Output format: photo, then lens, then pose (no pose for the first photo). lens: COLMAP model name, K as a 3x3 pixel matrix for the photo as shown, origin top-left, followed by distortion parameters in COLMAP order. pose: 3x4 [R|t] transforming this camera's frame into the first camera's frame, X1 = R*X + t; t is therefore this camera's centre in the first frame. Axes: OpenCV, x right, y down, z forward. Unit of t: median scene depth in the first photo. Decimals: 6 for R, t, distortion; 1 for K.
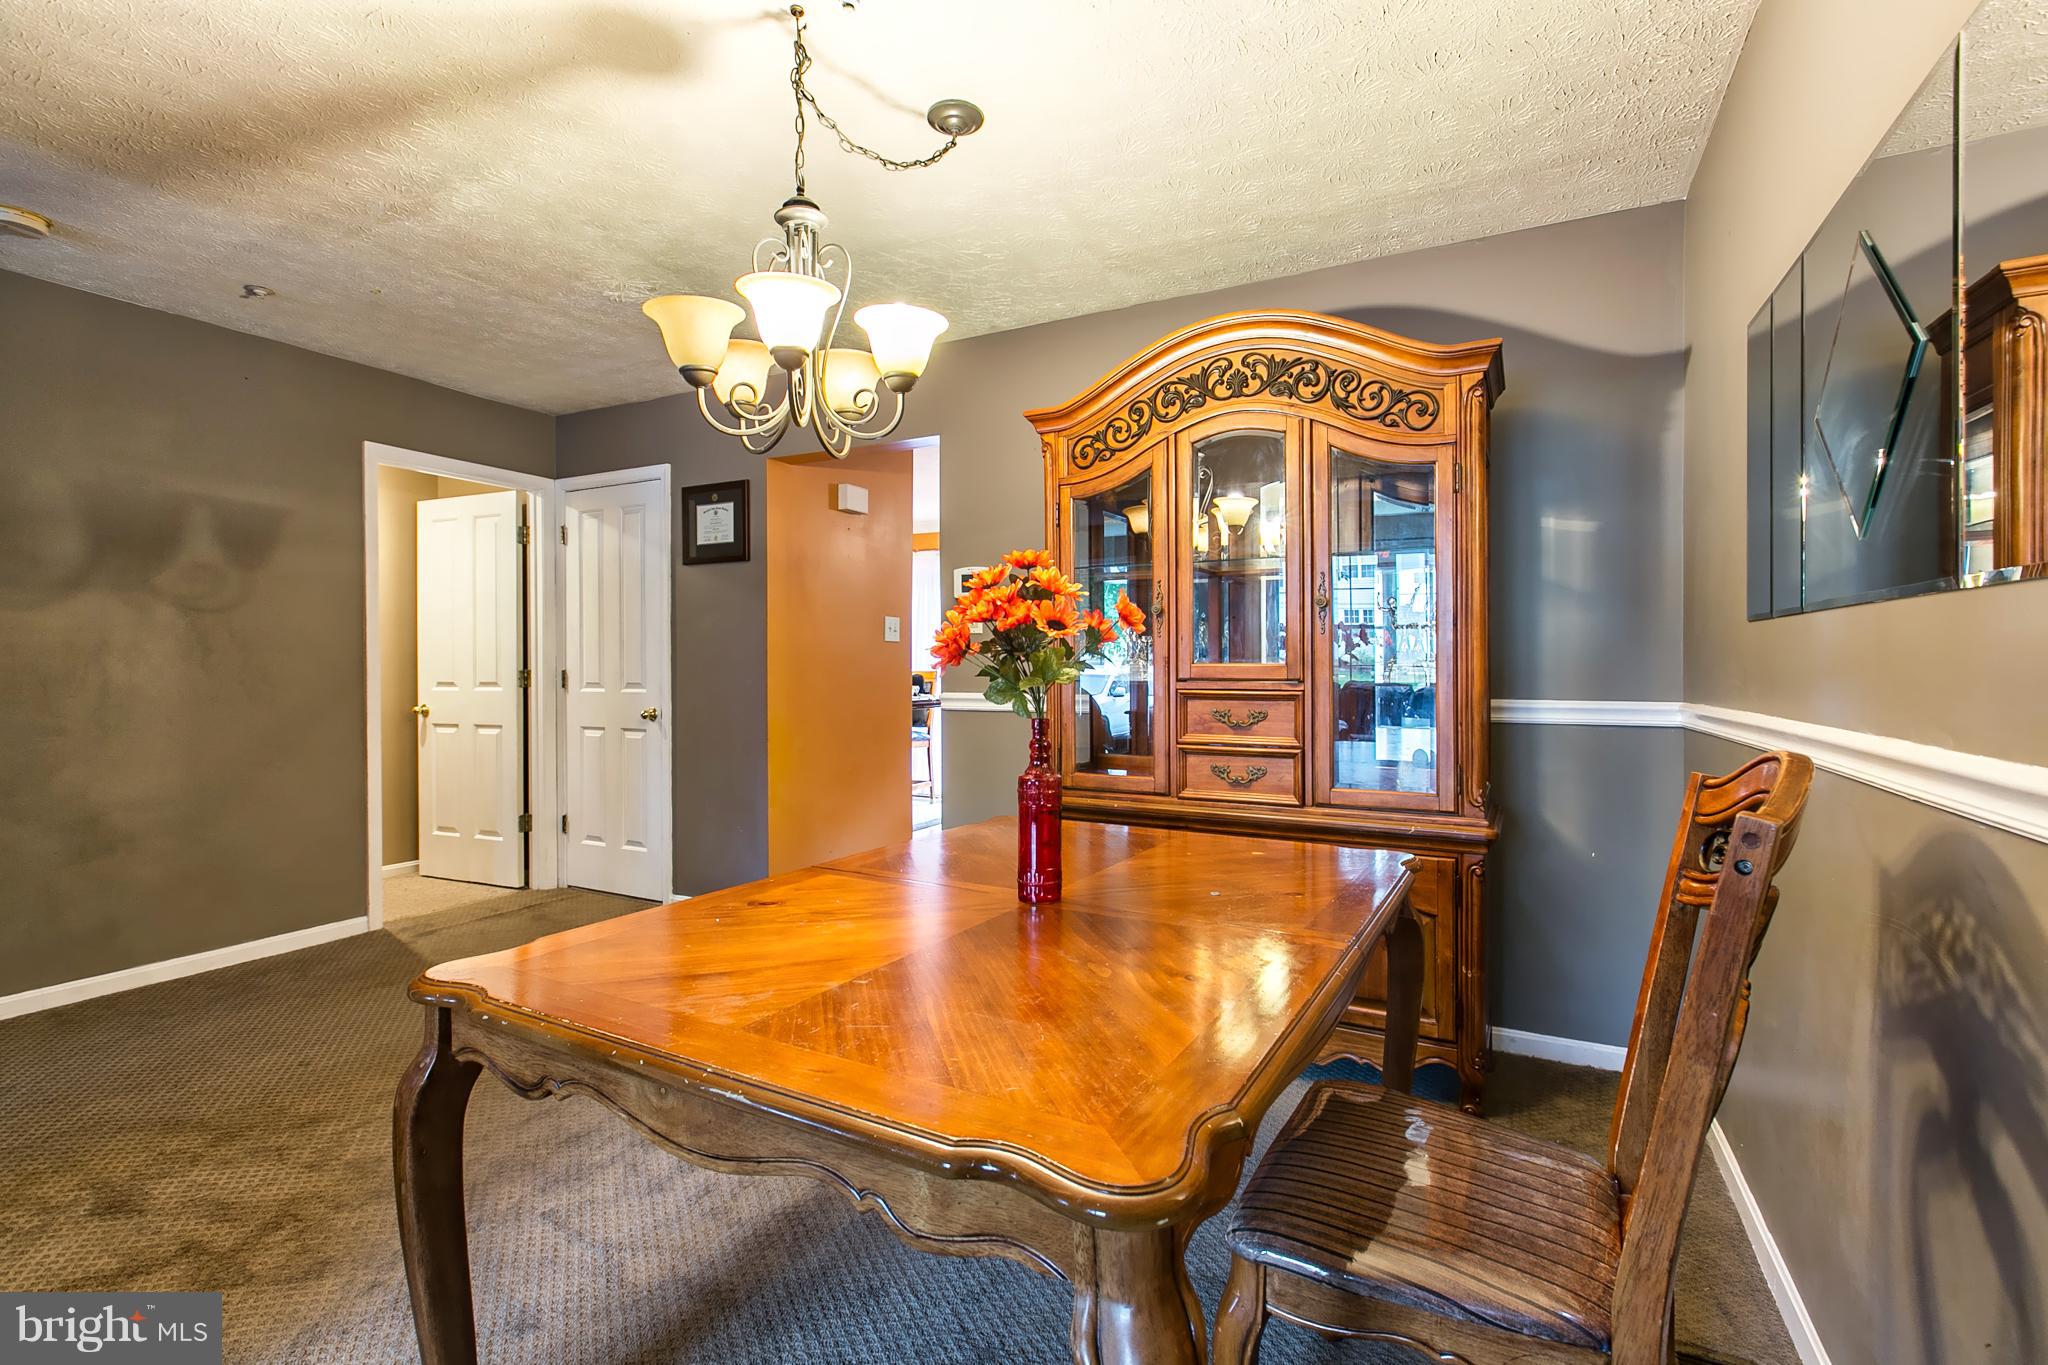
lens RADIAL K [[920.3, 0, 1031.0], [0, 920.3, 670.1], [0, 0, 1]] dist [0.007620, -0.003389]
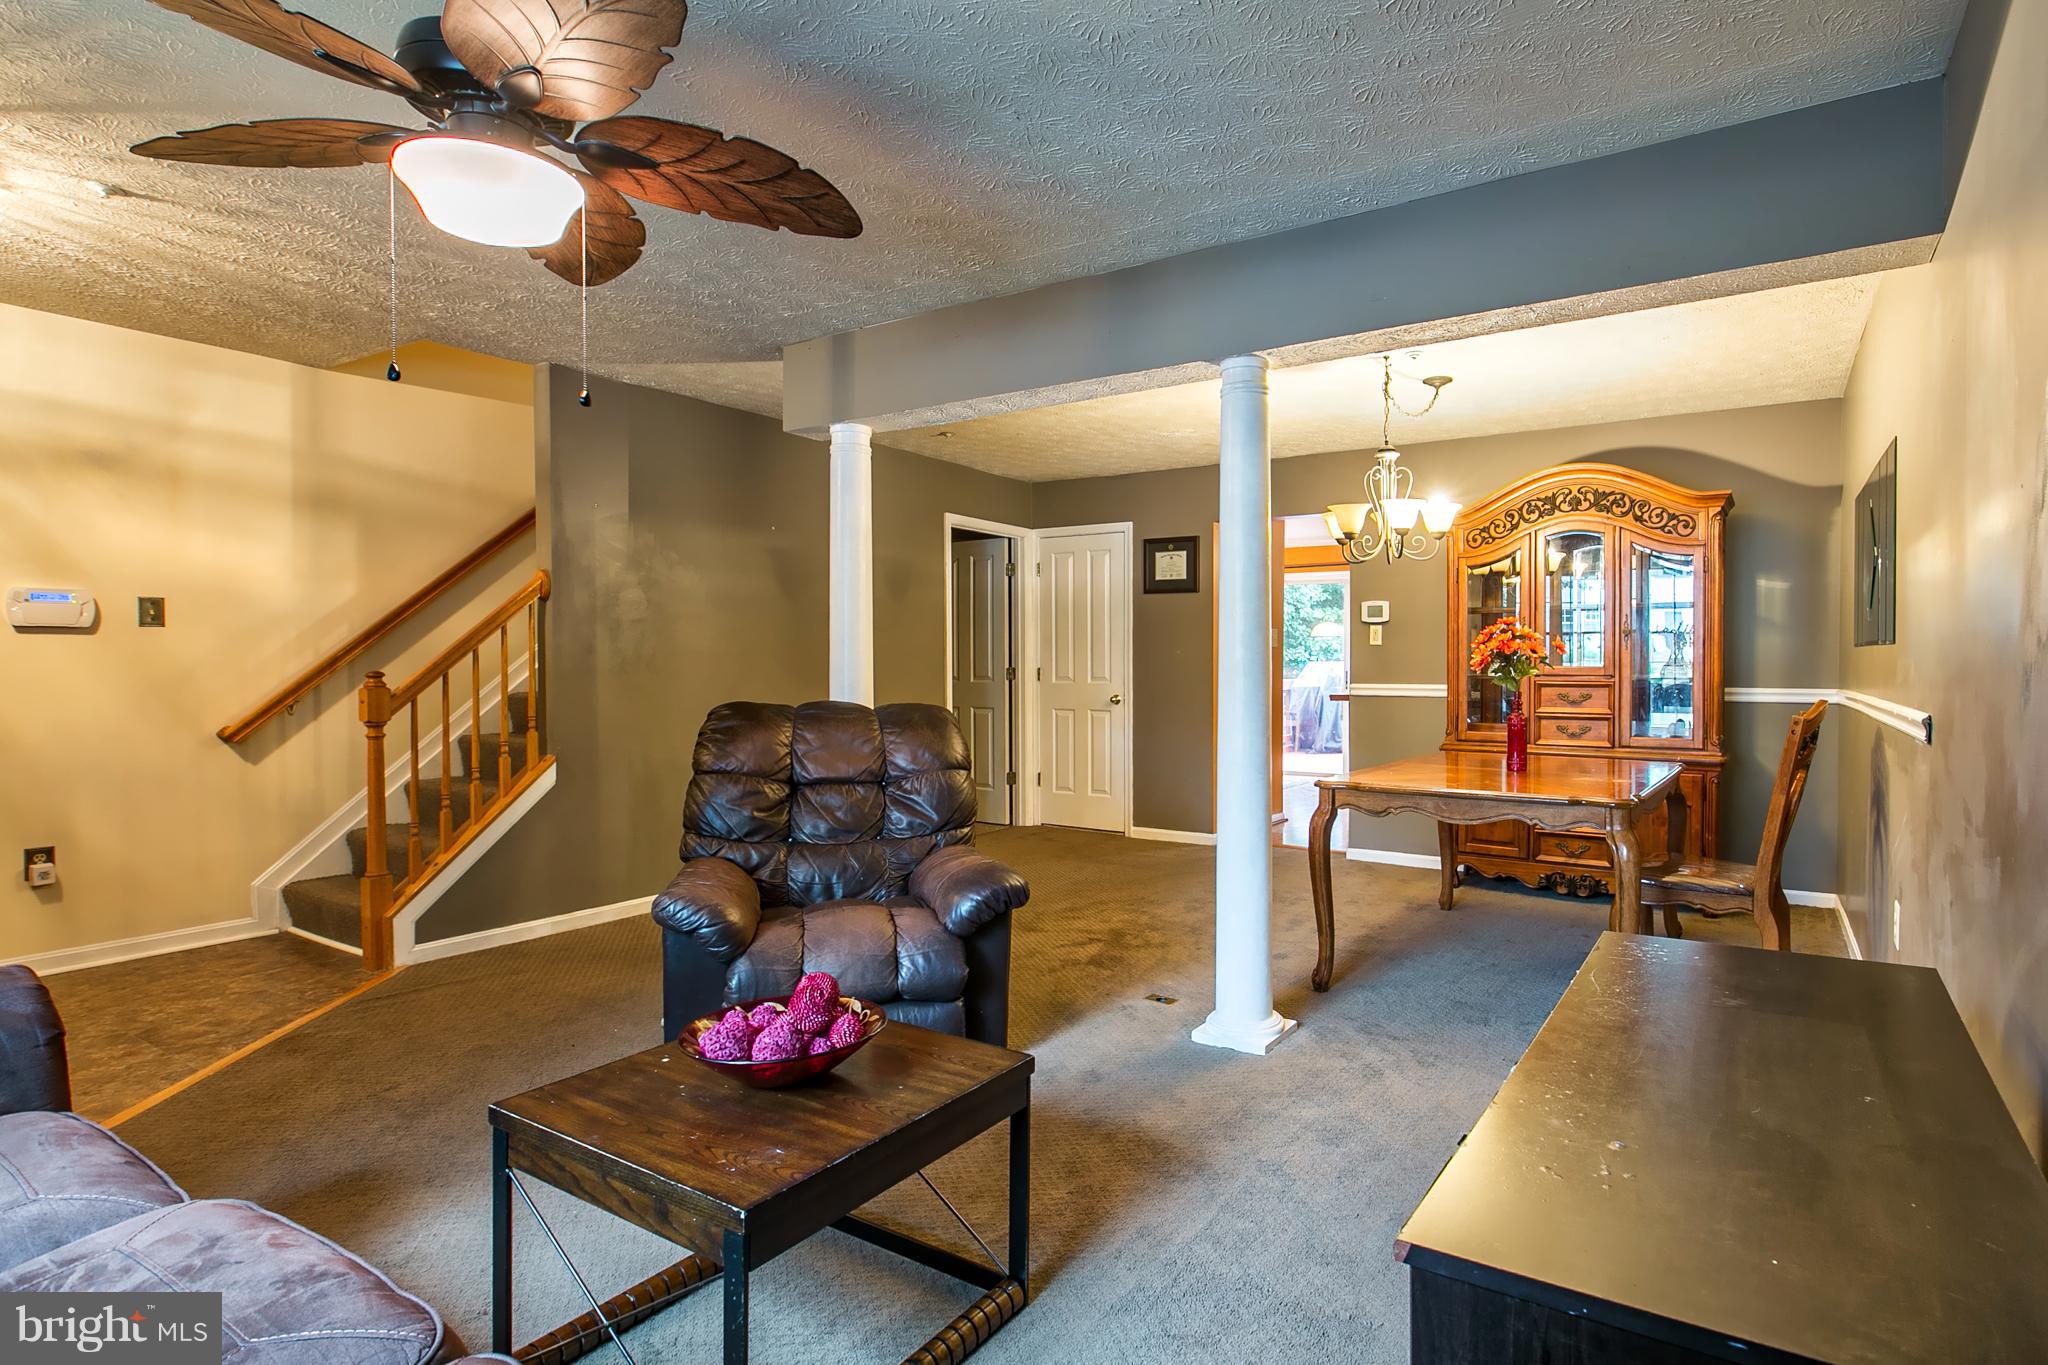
lens RADIAL K [[1036.9, 0, 1144.9], [0, 1036.9, 677.8], [0, 0, 1]] dist [-0.004131, -0.000636]
pose [[0.997655, 0.004871, -0.068265, -0.438470], [-0.004232, 0.999946, 0.009502, 0.000039], [0.068308, -0.009191, 0.997622, -0.977303]]
